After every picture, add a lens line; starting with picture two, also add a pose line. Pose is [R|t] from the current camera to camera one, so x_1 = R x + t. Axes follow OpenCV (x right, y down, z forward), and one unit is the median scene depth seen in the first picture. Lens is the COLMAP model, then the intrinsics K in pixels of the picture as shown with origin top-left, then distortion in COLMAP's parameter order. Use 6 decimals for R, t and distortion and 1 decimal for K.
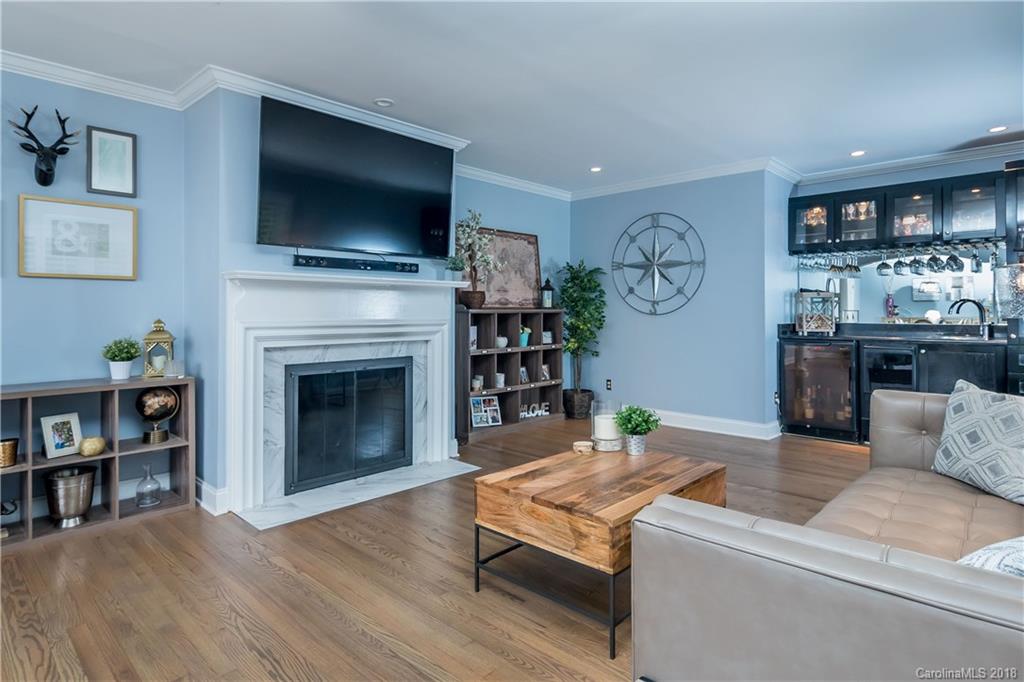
lens RADIAL K [[562.2, 0, 505.2], [0, 562.2, 310.7], [0, 0, 1]] dist [0.000432, -0.000594]
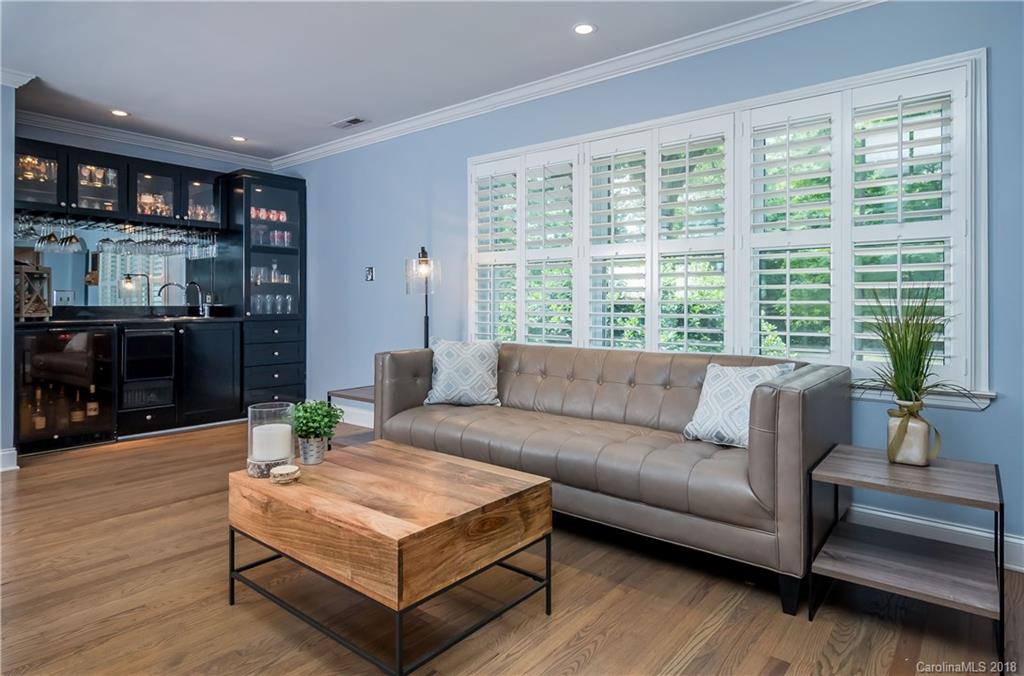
lens RADIAL K [[597.2, 0, 508.9], [0, 597.2, 304.6], [0, 0, 1]] dist [-0.001399, 0.001200]
pose [[-0.065051, 0.000441, 0.997882, -0.341773], [-0.004161, 0.999991, -0.000713, 0.019693], [-0.997873, -0.004199, -0.065048, 0.436251]]
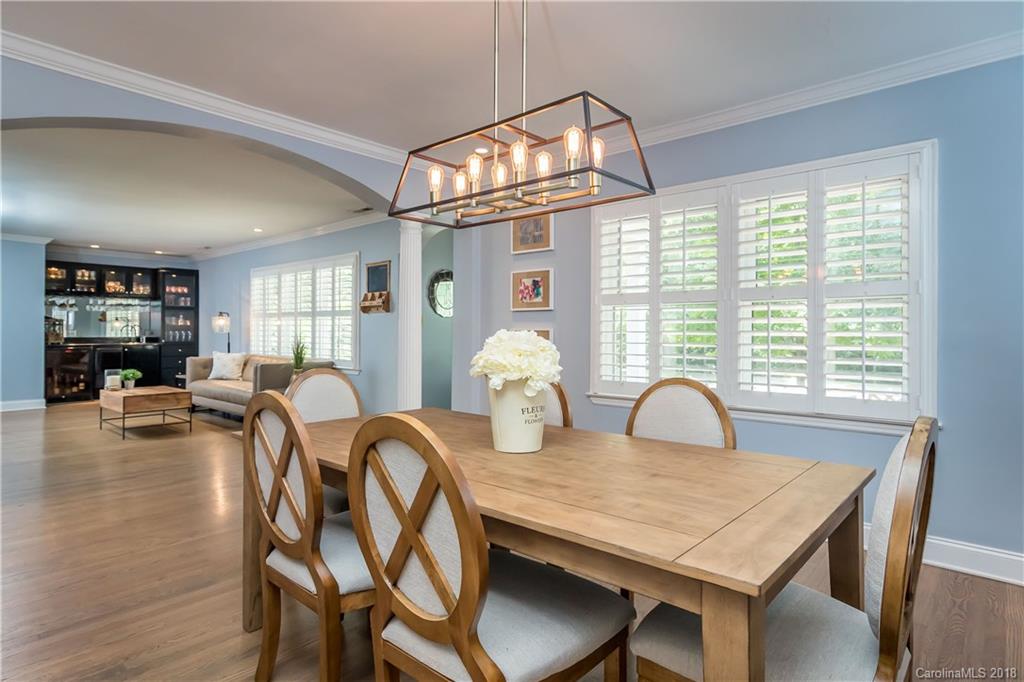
lens RADIAL K [[563.0, 0, 502.1], [0, 563.0, 329.5], [0, 0, 1]] dist [-0.003879, -0.000865]
pose [[-0.029960, 0.004173, 0.999542, -1.249747], [-0.006413, 0.999970, -0.004367, -0.002291], [-0.999531, -0.006541, -0.029932, -0.294495]]
